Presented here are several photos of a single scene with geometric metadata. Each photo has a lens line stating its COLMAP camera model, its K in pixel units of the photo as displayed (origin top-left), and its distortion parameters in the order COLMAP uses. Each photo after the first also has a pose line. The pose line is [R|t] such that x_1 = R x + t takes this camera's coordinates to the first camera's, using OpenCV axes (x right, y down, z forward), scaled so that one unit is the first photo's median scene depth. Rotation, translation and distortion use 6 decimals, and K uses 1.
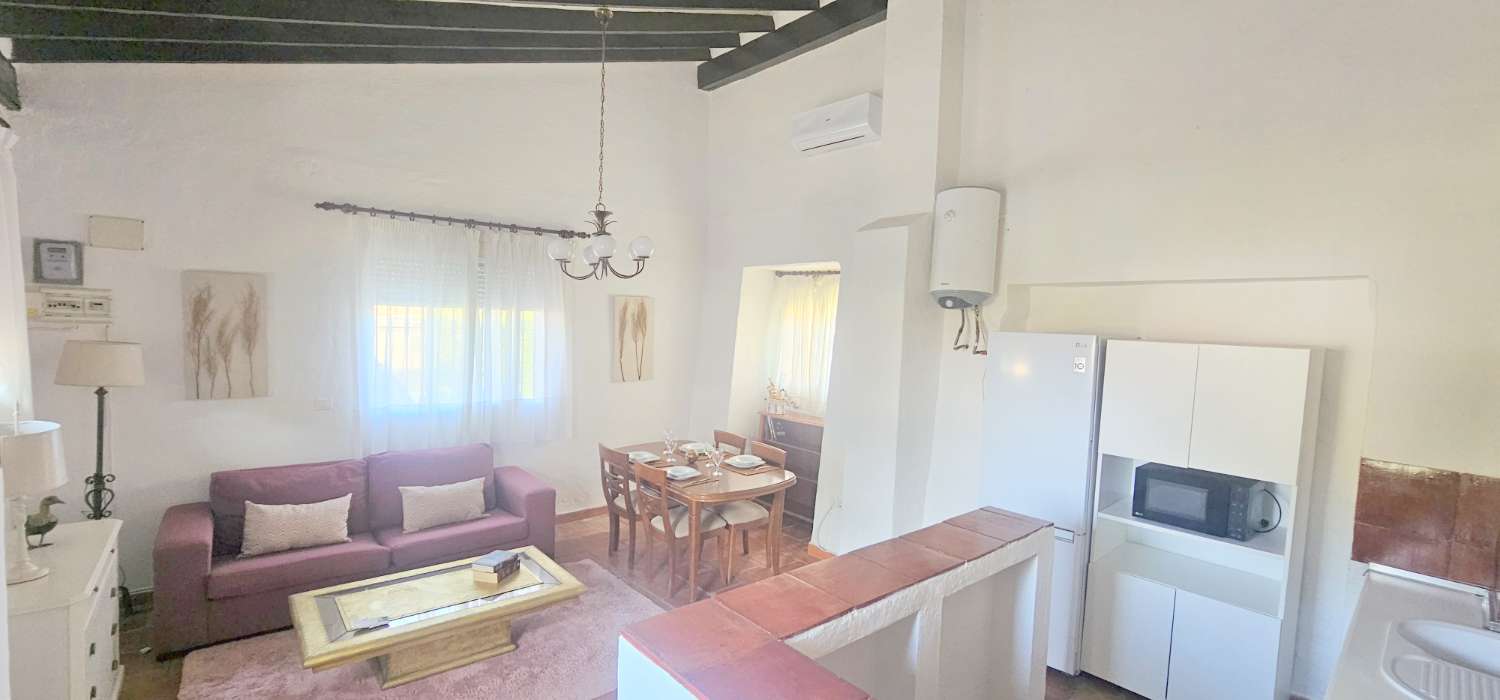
lens RADIAL K [[605.9, 0, 756.9], [0, 605.9, 353.1], [0, 0, 1]] dist [-0.008239, 0.000546]
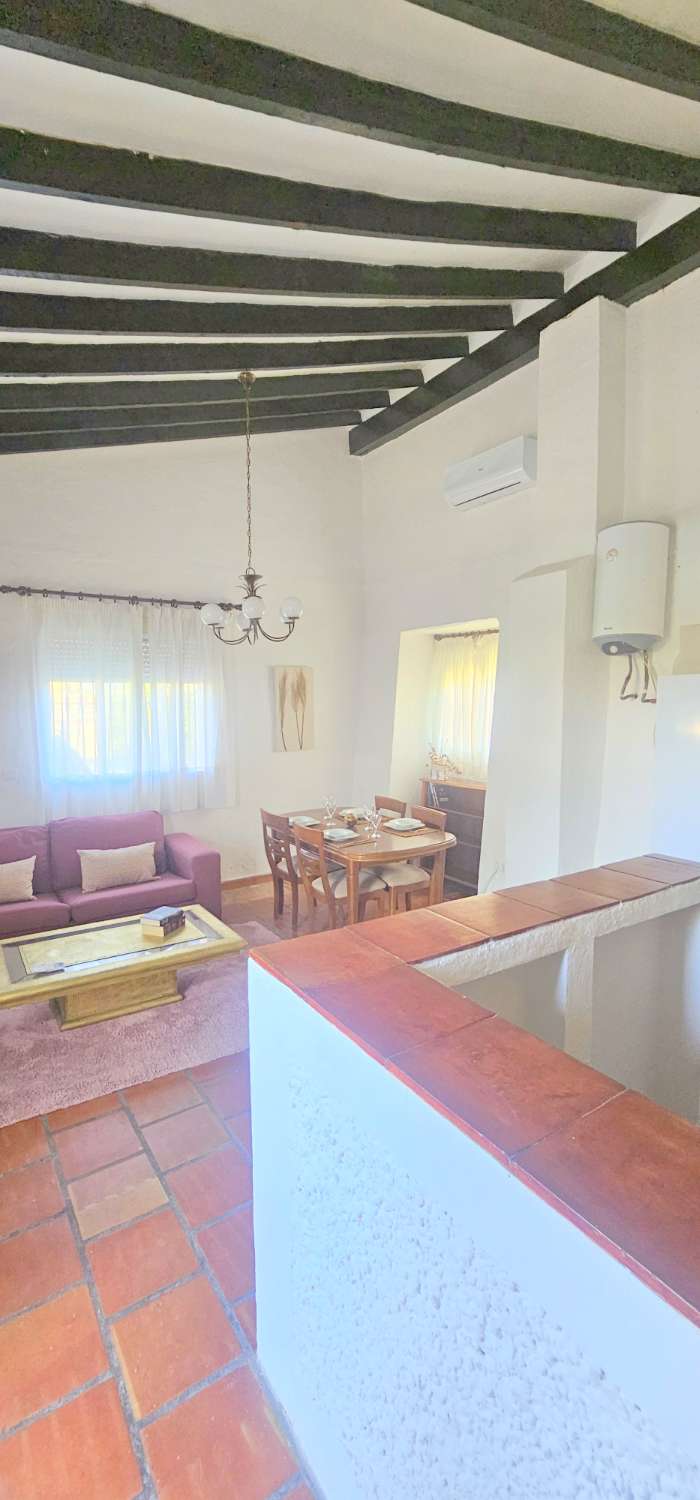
lens RADIAL K [[605.9, 0, 350.0], [0, 605.9, 750.0], [0, 0, 1]] dist [-0.008239, 0.000546]
pose [[0.990631, -0.027586, -0.133752, 0.032822], [0.030365, 0.999362, 0.018780, 0.042369], [0.133148, -0.022666, 0.990837, 0.013389]]
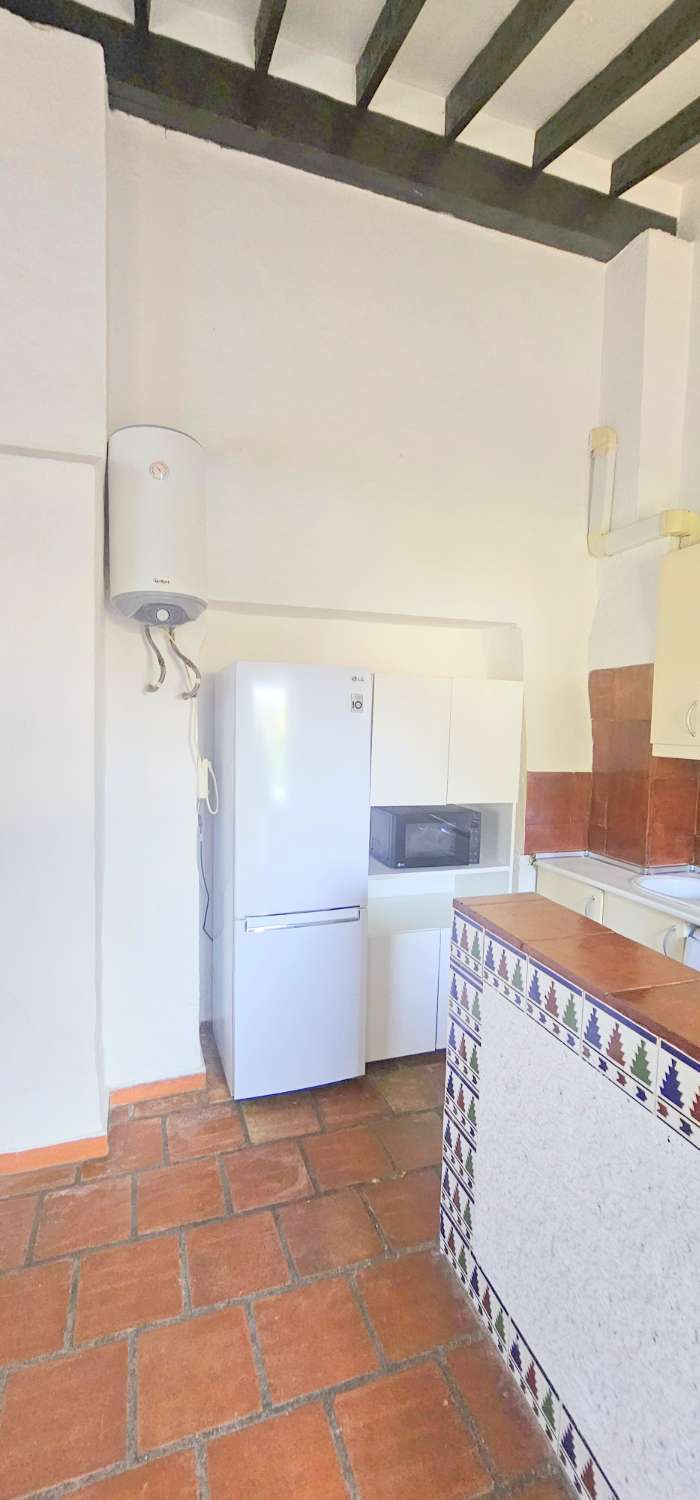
lens RADIAL K [[605.9, 0, 350.0], [0, 605.9, 750.0], [0, 0, 1]] dist [-0.008239, 0.000546]
pose [[0.391386, -0.078797, 0.916847, -0.181530], [0.044203, 0.996787, 0.066798, 0.022205], [-0.919164, 0.014384, 0.393611, 0.560577]]
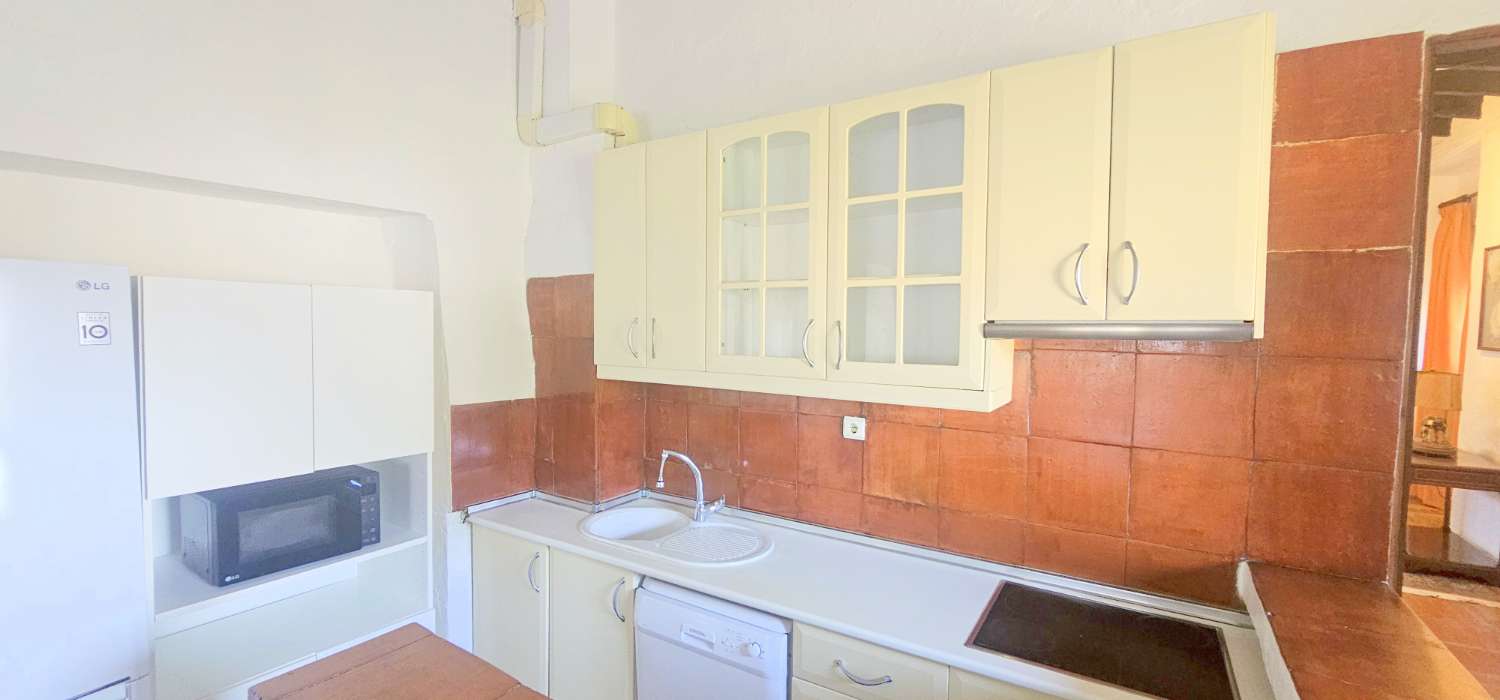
lens RADIAL K [[616.9, 0, 750.0], [0, 616.9, 350.0], [0, 0, 1]] dist [-0.002091, -0.000349]
pose [[-0.267335, -0.080409, 0.960243, -0.038980], [0.034949, 0.995048, 0.093053, 0.007803], [-0.962970, 0.058436, -0.263200, 0.525121]]
